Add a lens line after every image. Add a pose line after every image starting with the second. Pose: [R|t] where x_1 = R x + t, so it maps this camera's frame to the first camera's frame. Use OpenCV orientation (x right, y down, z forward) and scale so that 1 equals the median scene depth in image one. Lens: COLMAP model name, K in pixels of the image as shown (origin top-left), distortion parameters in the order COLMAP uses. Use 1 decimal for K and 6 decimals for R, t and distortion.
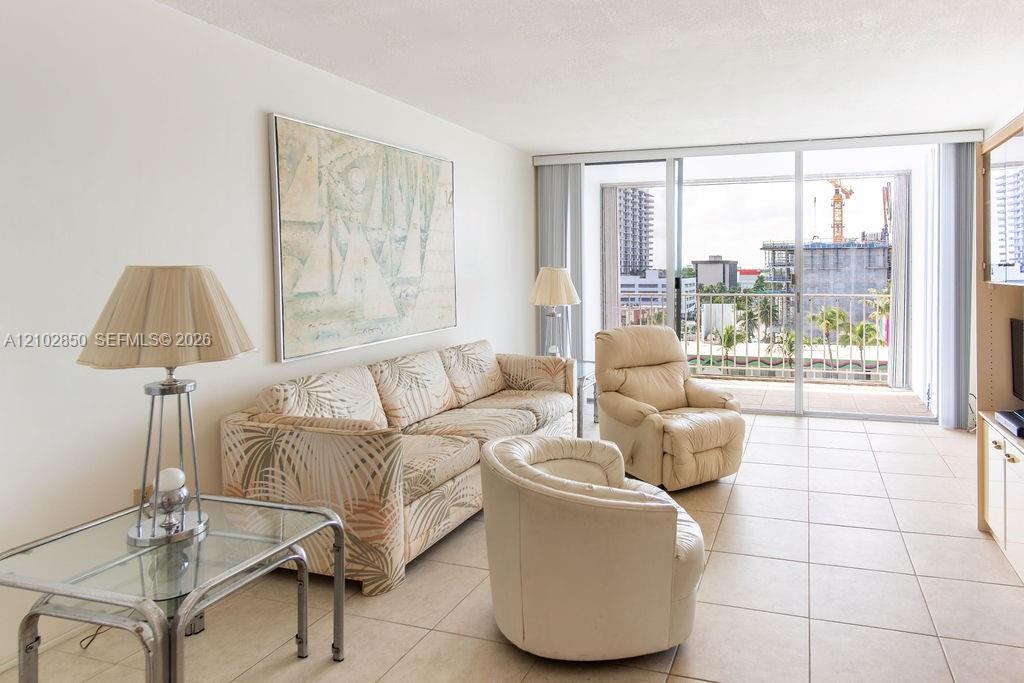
lens RADIAL K [[593.7, 0, 633.9], [0, 593.7, 280.6], [0, 0, 1]] dist [0.016248, 0.000671]
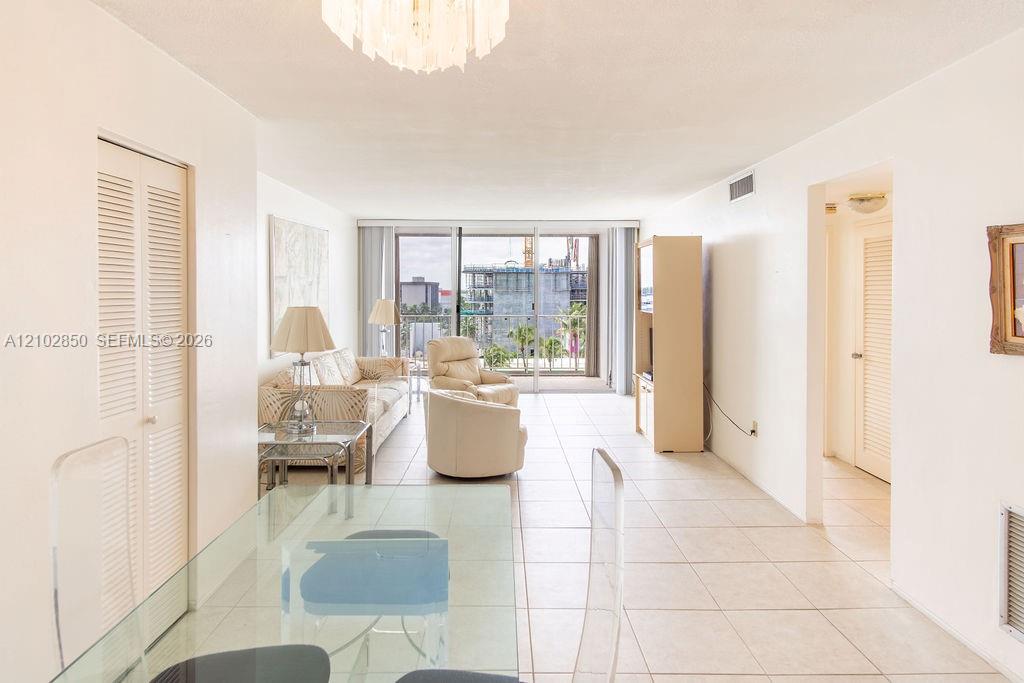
lens RADIAL K [[567.6, 0, 510.9], [0, 567.6, 293.9], [0, 0, 1]] dist [0.008728, 0.001290]
pose [[0.955228, 0.004414, 0.295836, -0.305385], [-0.000700, 0.999920, -0.012658, -0.020841], [-0.295868, 0.011884, 0.955155, -0.546958]]
